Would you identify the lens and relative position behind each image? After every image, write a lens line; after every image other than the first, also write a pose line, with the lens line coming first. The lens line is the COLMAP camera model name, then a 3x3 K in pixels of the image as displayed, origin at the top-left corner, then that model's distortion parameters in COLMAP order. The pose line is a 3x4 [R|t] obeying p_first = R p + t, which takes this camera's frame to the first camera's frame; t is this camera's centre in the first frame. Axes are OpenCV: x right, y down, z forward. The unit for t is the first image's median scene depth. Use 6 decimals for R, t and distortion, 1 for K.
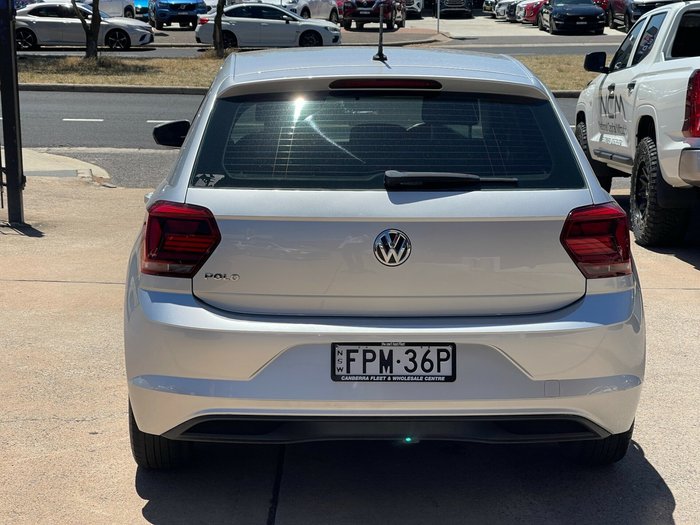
lens RADIAL K [[1299.8, 0, 350.0], [0, 1299.8, 262.5], [0, 0, 1]] dist [0.166463, 0.087968]
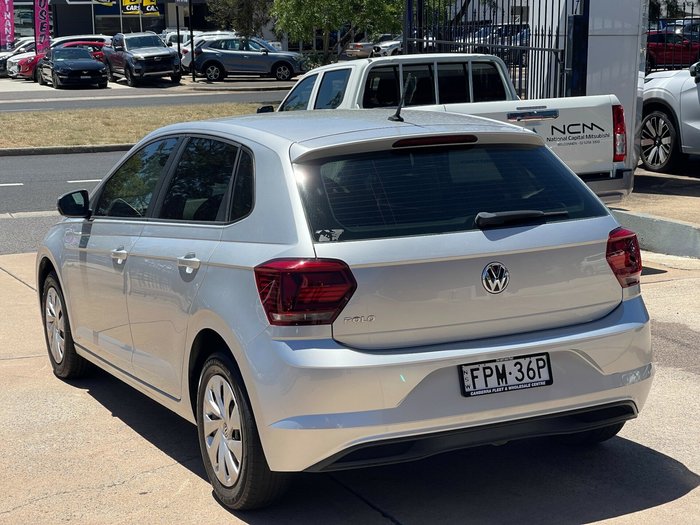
lens RADIAL K [[1294.5, 0, 343.3], [0, 1294.5, 279.0], [0, 0, 1]] dist [0.210447, -0.300209]
pose [[0.916352, -0.100940, 0.387442, -0.535849], [0.110818, 0.993836, -0.003176, -0.021253], [-0.384733, 0.045846, 0.921889, -0.028028]]
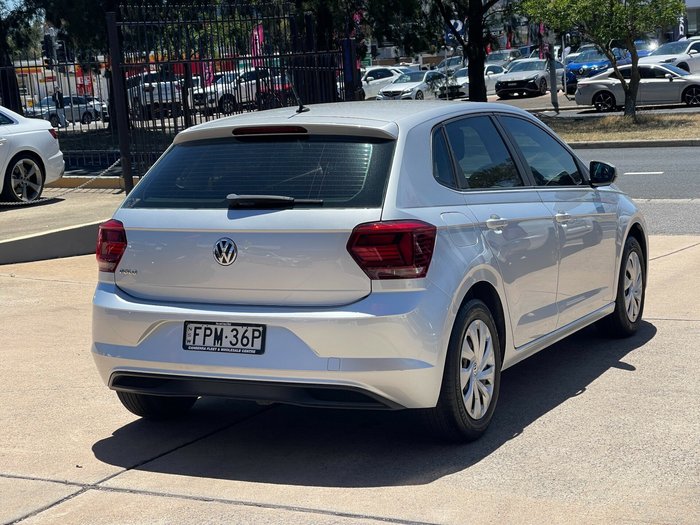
lens RADIAL K [[1299.8, 0, 350.0], [0, 1299.8, 262.5], [0, 0, 1]] dist [0.166463, 0.087968]
pose [[0.879057, 0.015848, -0.476453, 0.765174], [-0.037132, 0.998687, -0.035290, 0.041267], [0.475268, 0.048714, 0.878492, -0.110786]]
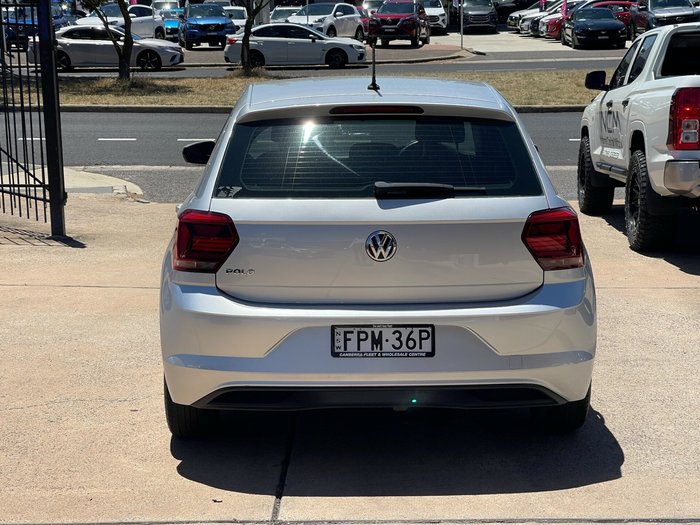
lens RADIAL K [[1299.8, 0, 350.0], [0, 1299.8, 262.5], [0, 0, 1]] dist [0.166463, 0.087968]
pose [[0.999678, -0.009467, -0.023547, 0.031401], [0.009199, 0.999892, -0.011450, 0.017034], [0.023653, 0.011229, 0.999657, -0.199763]]
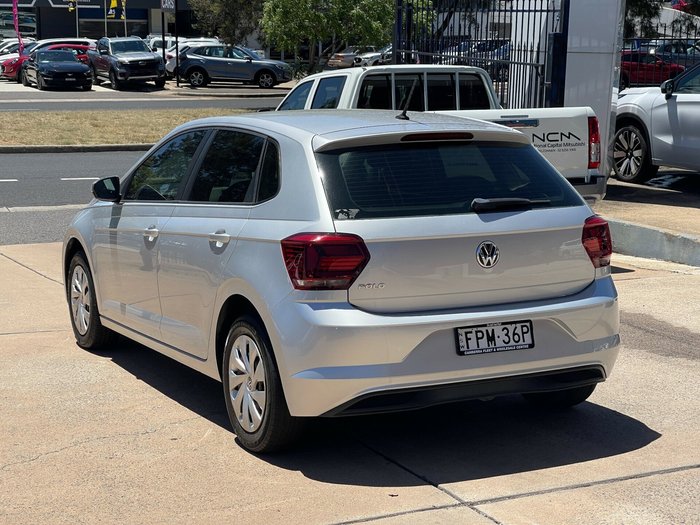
lens RADIAL K [[1299.8, 0, 350.0], [0, 1299.8, 262.5], [0, 0, 1]] dist [0.166463, 0.087968]
pose [[0.907909, -0.071285, 0.413062, -0.651419], [0.087808, 0.995913, -0.021131, 0.013060], [-0.409867, 0.055456, 0.910458, -0.184642]]
